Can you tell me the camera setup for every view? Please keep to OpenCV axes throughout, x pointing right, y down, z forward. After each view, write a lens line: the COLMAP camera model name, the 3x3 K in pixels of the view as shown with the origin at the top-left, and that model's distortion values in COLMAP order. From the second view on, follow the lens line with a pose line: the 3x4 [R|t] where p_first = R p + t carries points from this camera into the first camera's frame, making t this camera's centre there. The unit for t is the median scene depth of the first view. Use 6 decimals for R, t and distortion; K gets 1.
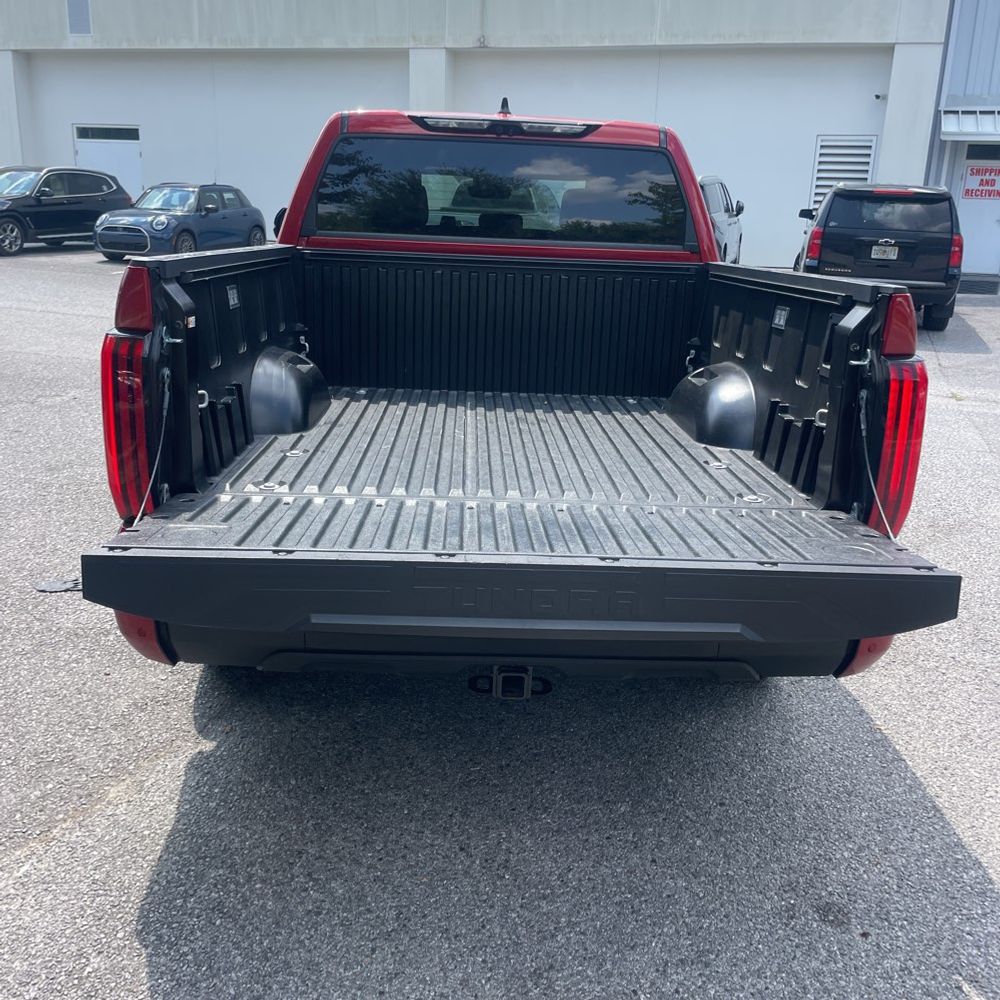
lens RADIAL K [[1015.3, 0, 500.7], [0, 1015.3, 489.1], [0, 0, 1]] dist [0.091943, -0.123291]
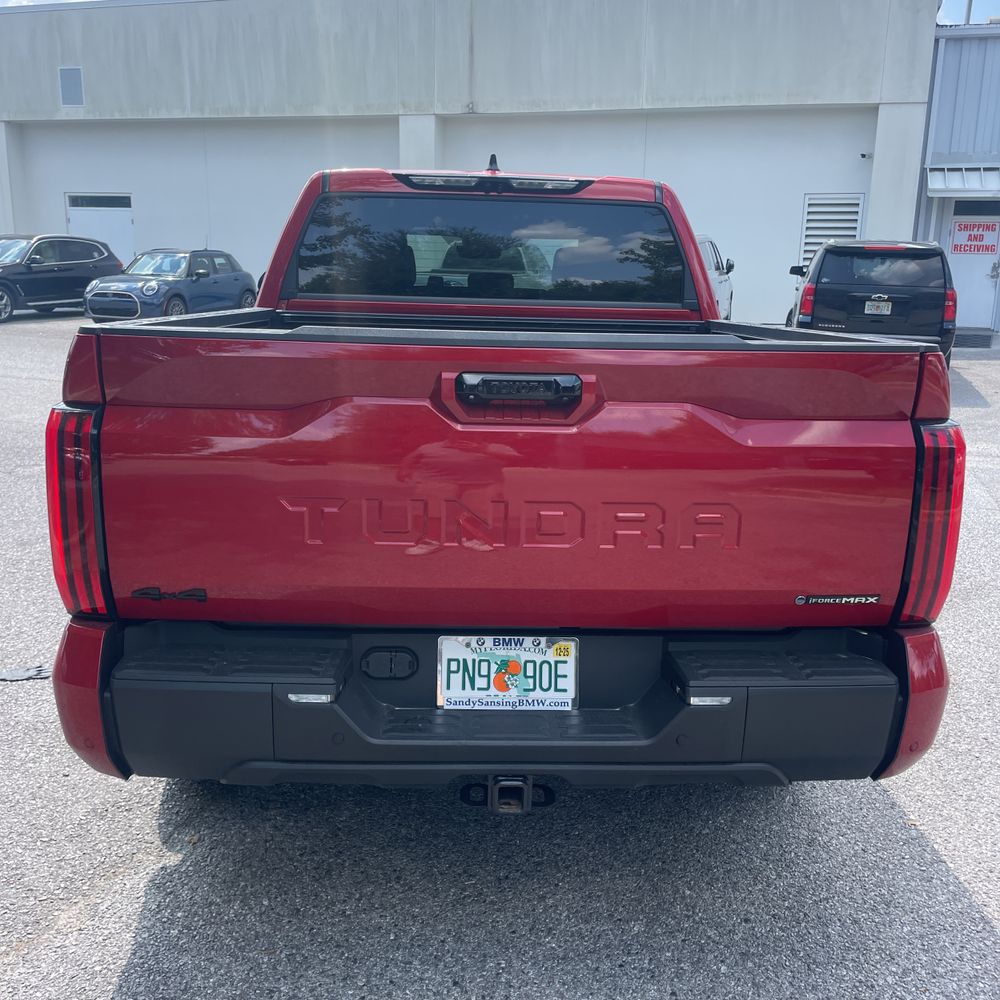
lens RADIAL K [[1015.3, 0, 500.7], [0, 1015.3, 489.1], [0, 0, 1]] dist [0.091943, -0.123291]
pose [[0.999879, -0.014545, 0.005507, 0.001412], [0.014832, 0.998309, -0.056201, -0.013861], [-0.004680, 0.056276, 0.998404, 0.059271]]
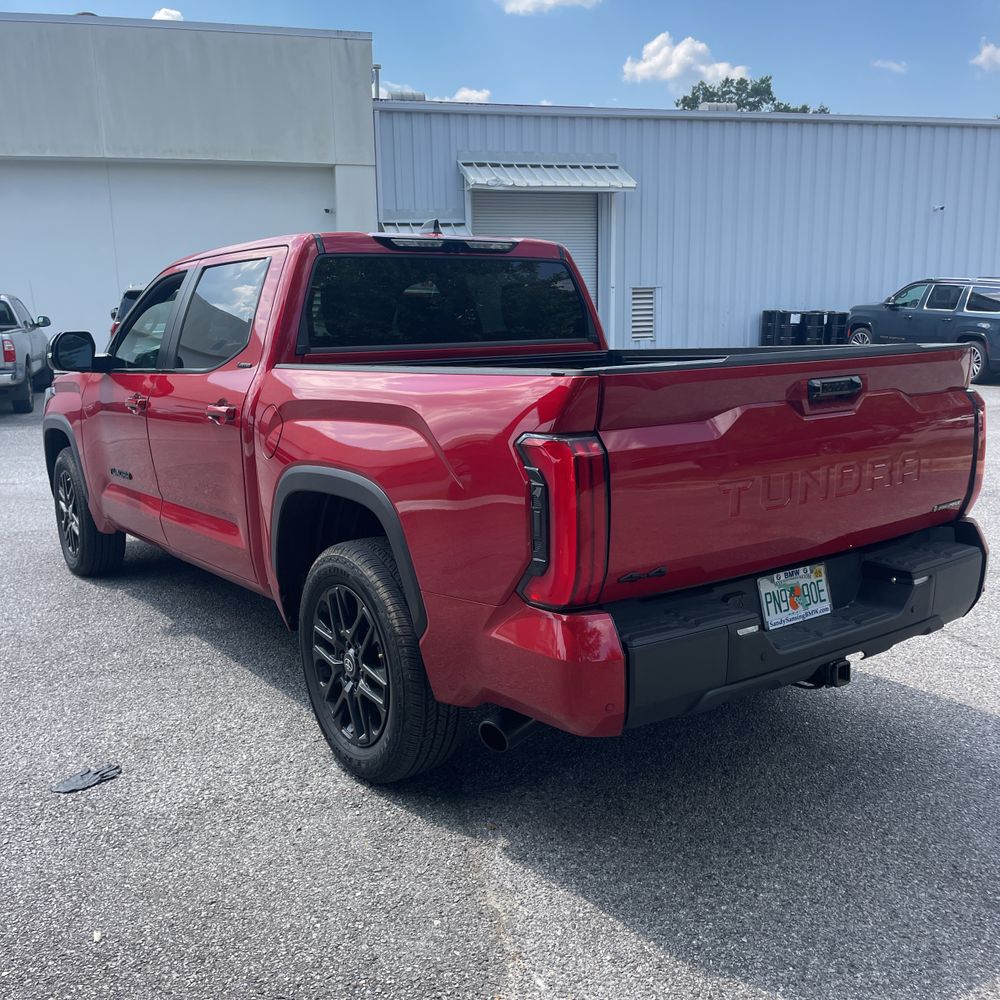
lens RADIAL K [[1015.3, 0, 500.7], [0, 1015.3, 489.1], [0, 0, 1]] dist [0.091943, -0.123291]
pose [[0.824674, -0.151092, 0.545054, -0.581045], [0.202438, 0.978670, -0.034998, -0.041866], [-0.528140, 0.139201, 0.837670, 0.075651]]
